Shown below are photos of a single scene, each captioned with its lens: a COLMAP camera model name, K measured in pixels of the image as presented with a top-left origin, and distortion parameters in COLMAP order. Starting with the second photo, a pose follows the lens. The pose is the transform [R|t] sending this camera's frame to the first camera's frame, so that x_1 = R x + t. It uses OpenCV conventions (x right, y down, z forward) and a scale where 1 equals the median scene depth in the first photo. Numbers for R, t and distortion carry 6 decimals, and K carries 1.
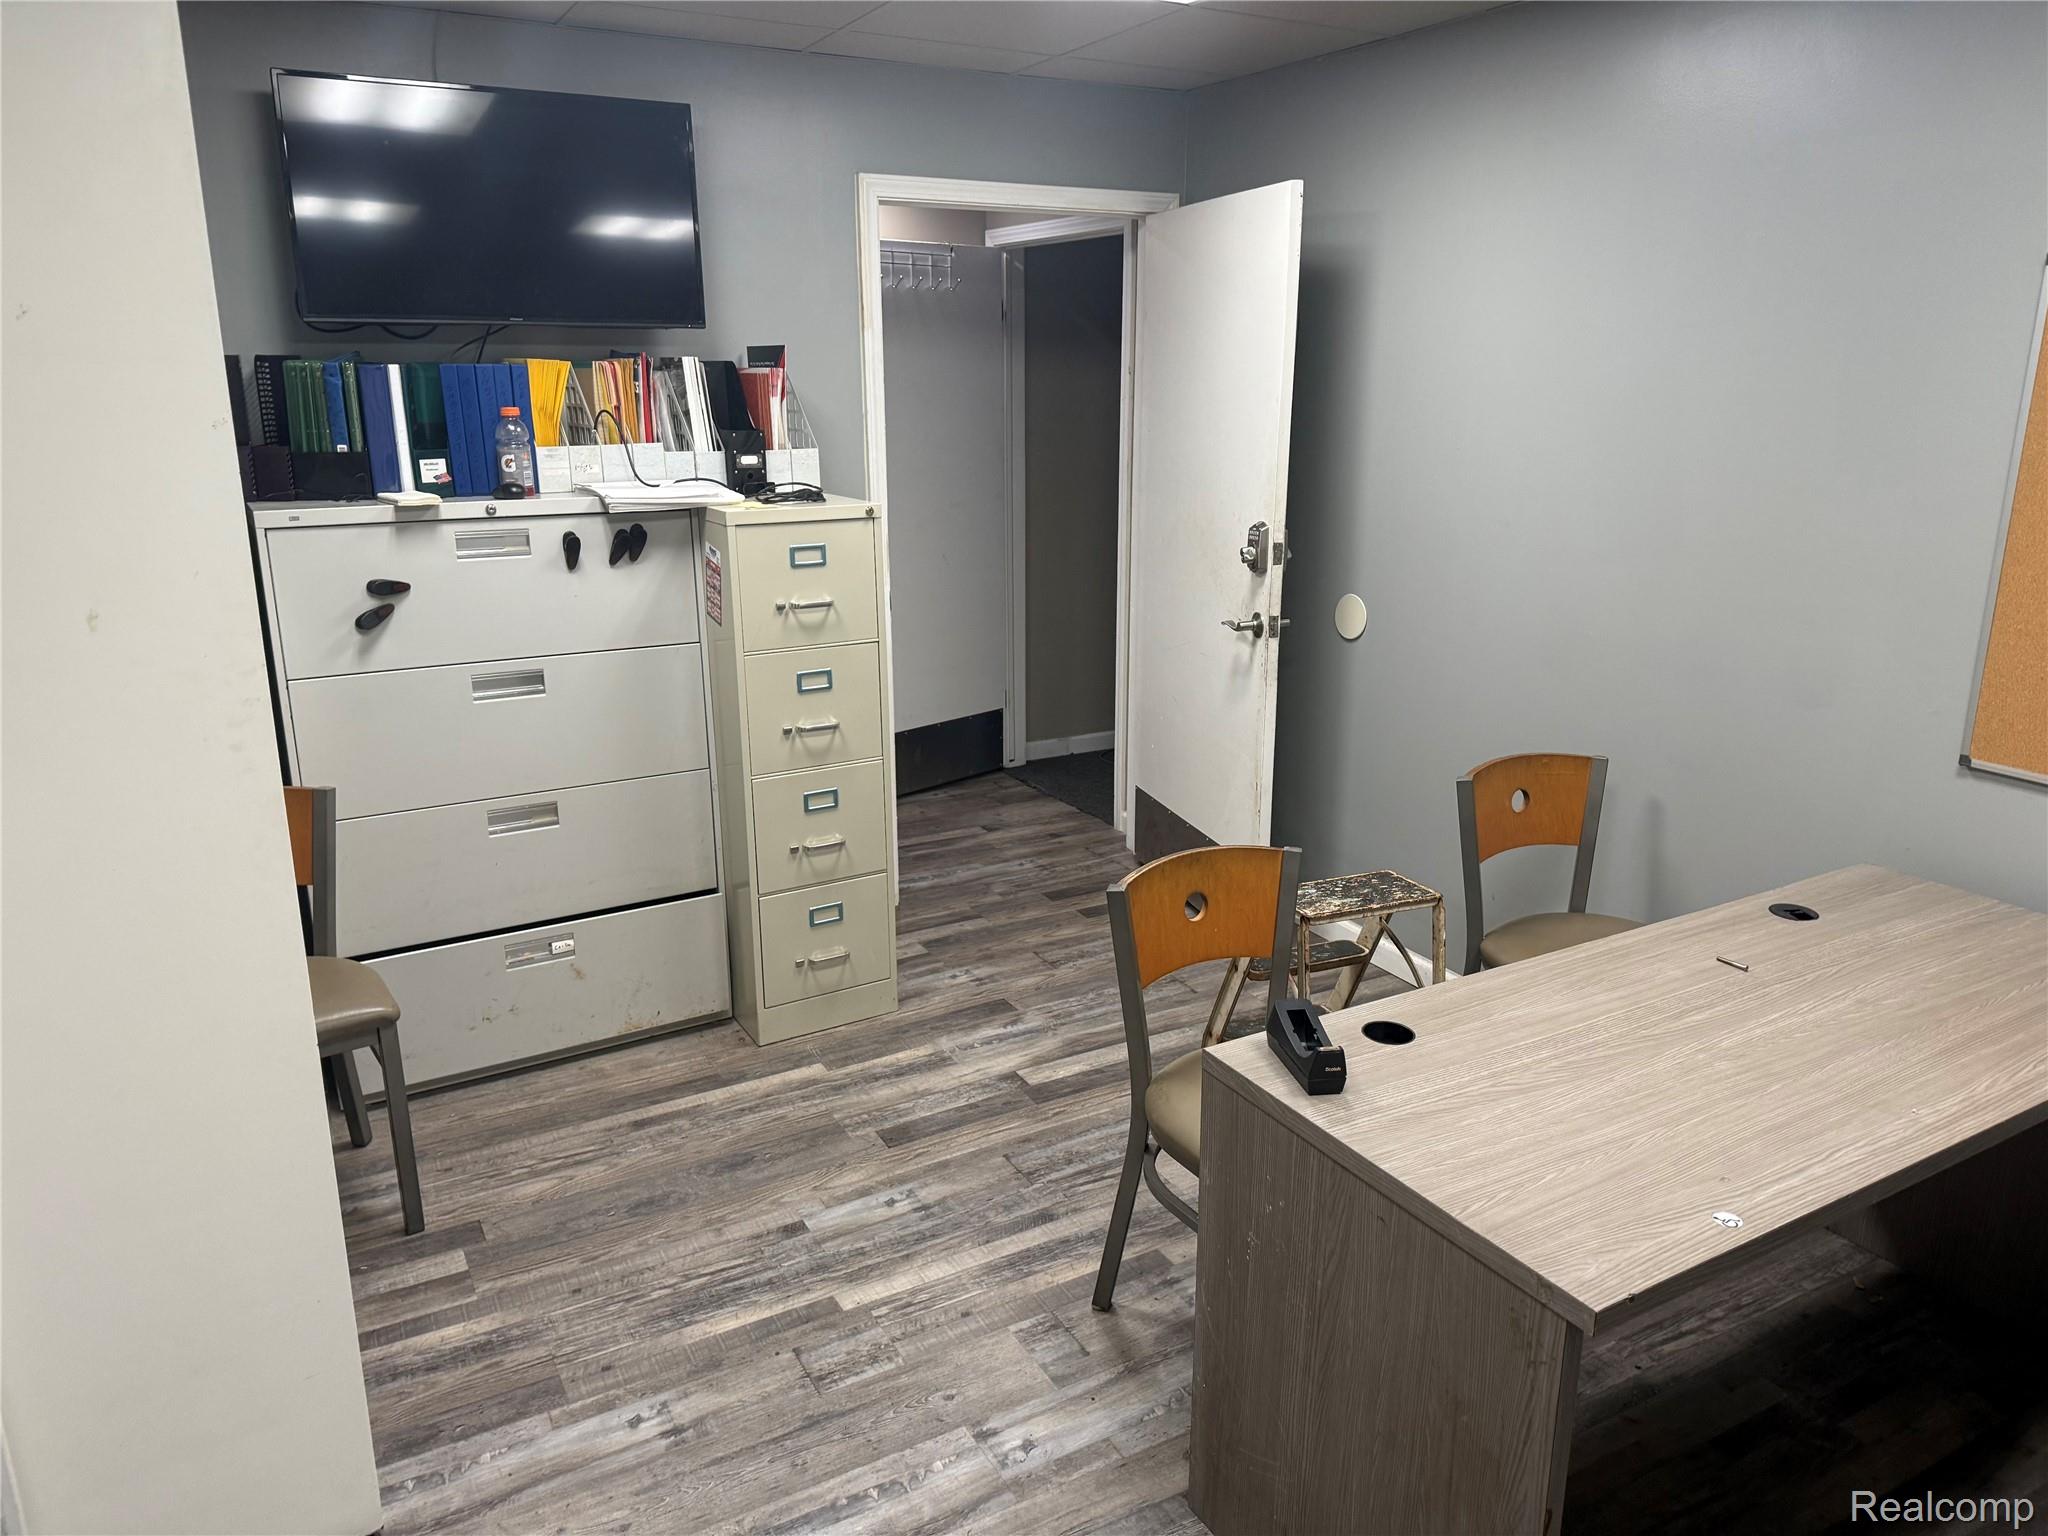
lens RADIAL K [[1439.9, 0, 1034.7], [0, 1439.9, 765.0], [0, 0, 1]] dist [0.039060, -0.009426]
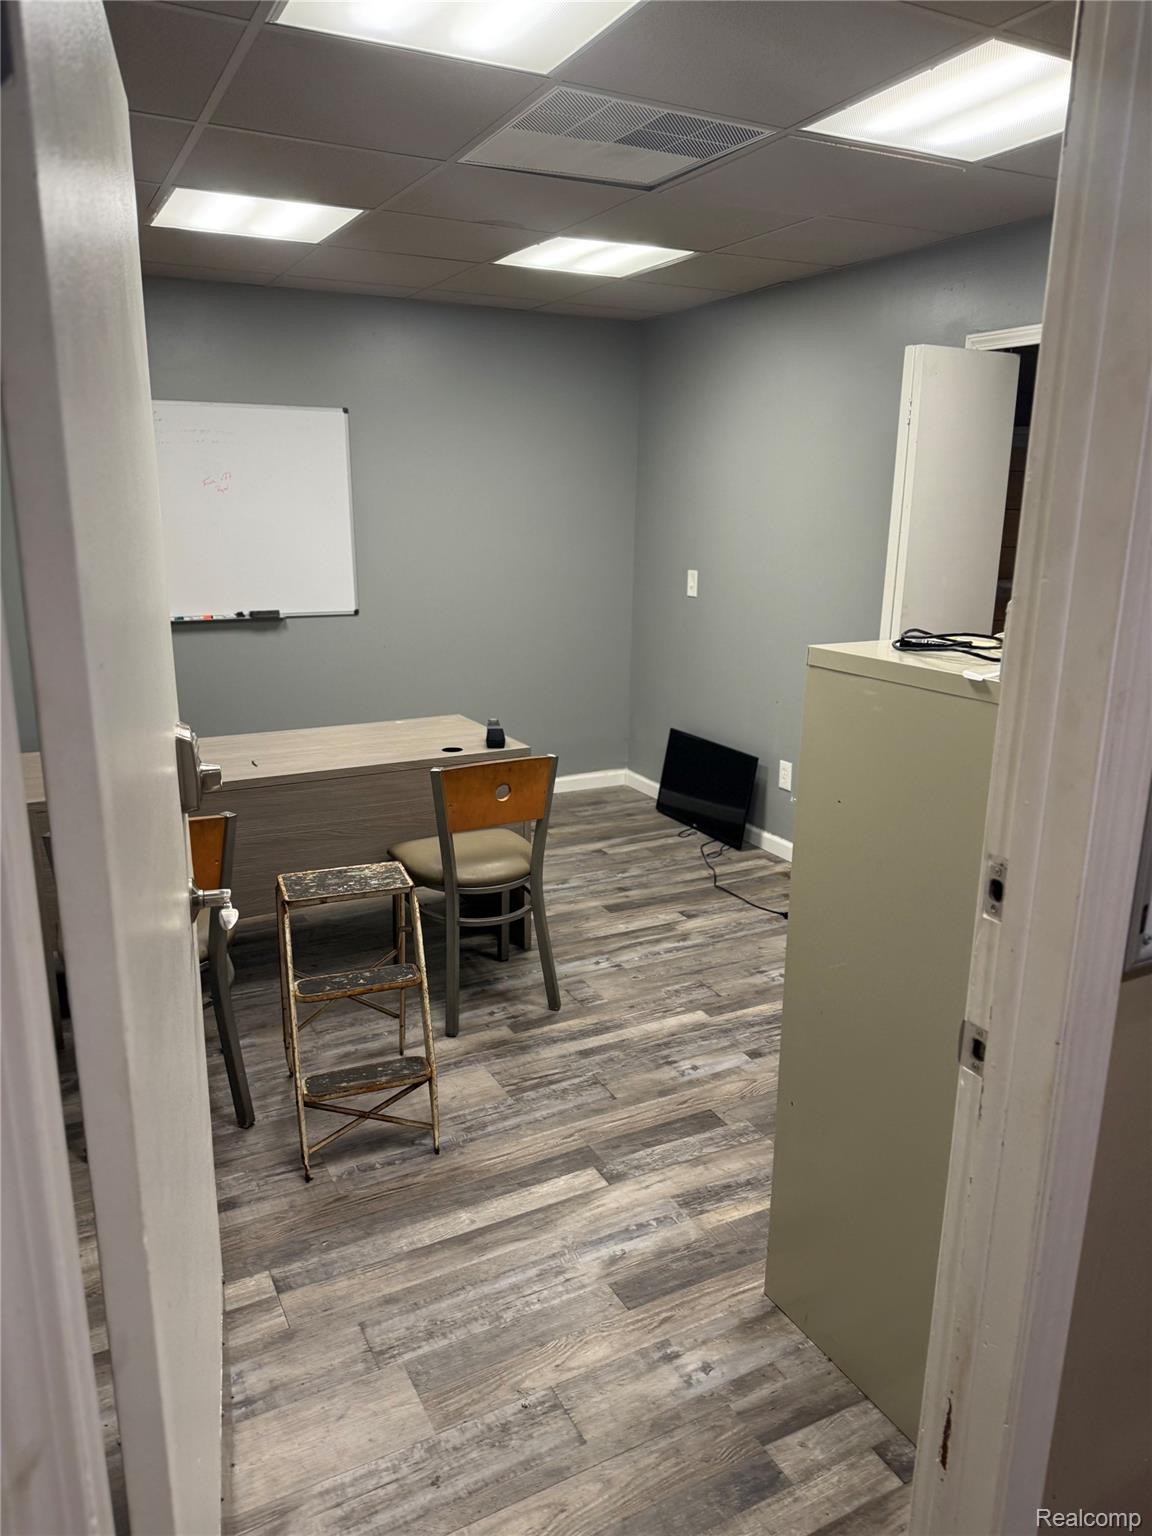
lens RADIAL K [[1080.0, 0, 577.8], [0, 1080.0, 771.4], [0, 0, 1]] dist [0.039060, -0.009426]
pose [[-0.999714, -0.006439, 0.023038, -0.008462], [0.005645, 0.872400, 0.488760, -0.449727], [-0.023246, 0.488750, -0.872114, 1.727626]]
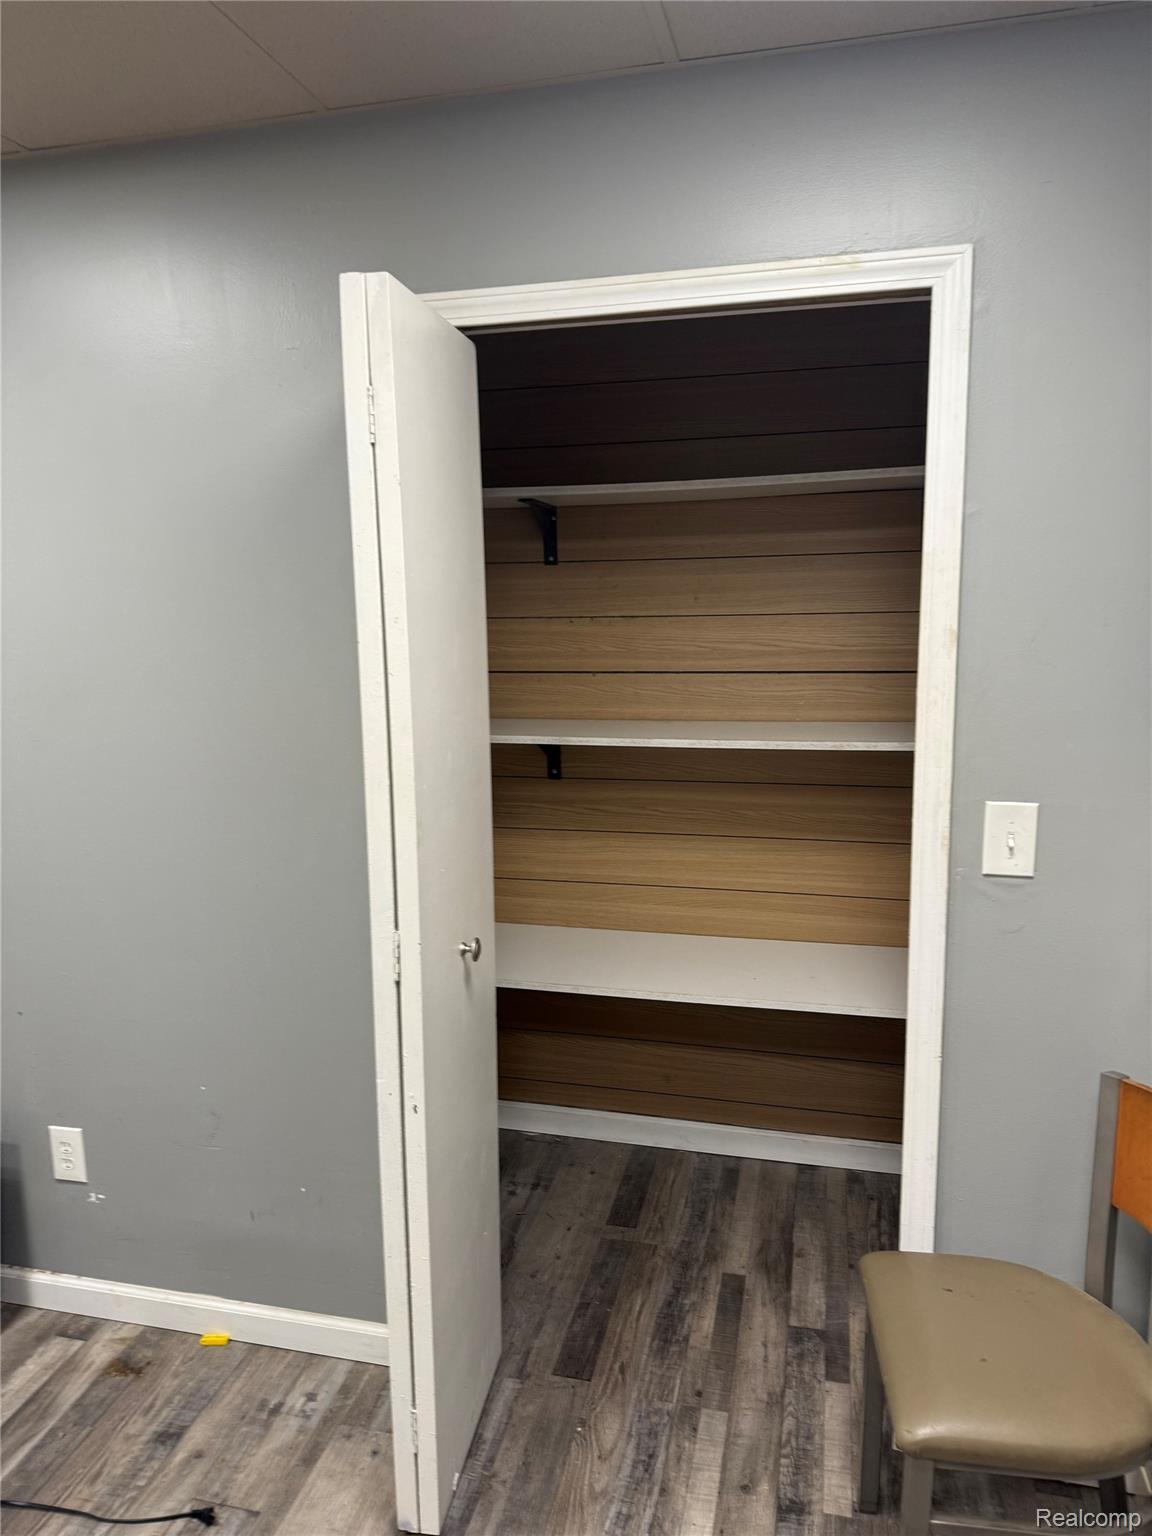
lens RADIAL K [[1080.0, 0, 573.5], [0, 1080.0, 770.3], [0, 0, 1]] dist [0.039060, -0.009426]
pose [[-0.681713, 0.124734, -0.720908, 0.018958], [-0.176350, 0.928291, 0.327378, -0.281994], [0.710048, 0.350310, -0.610831, 1.052480]]
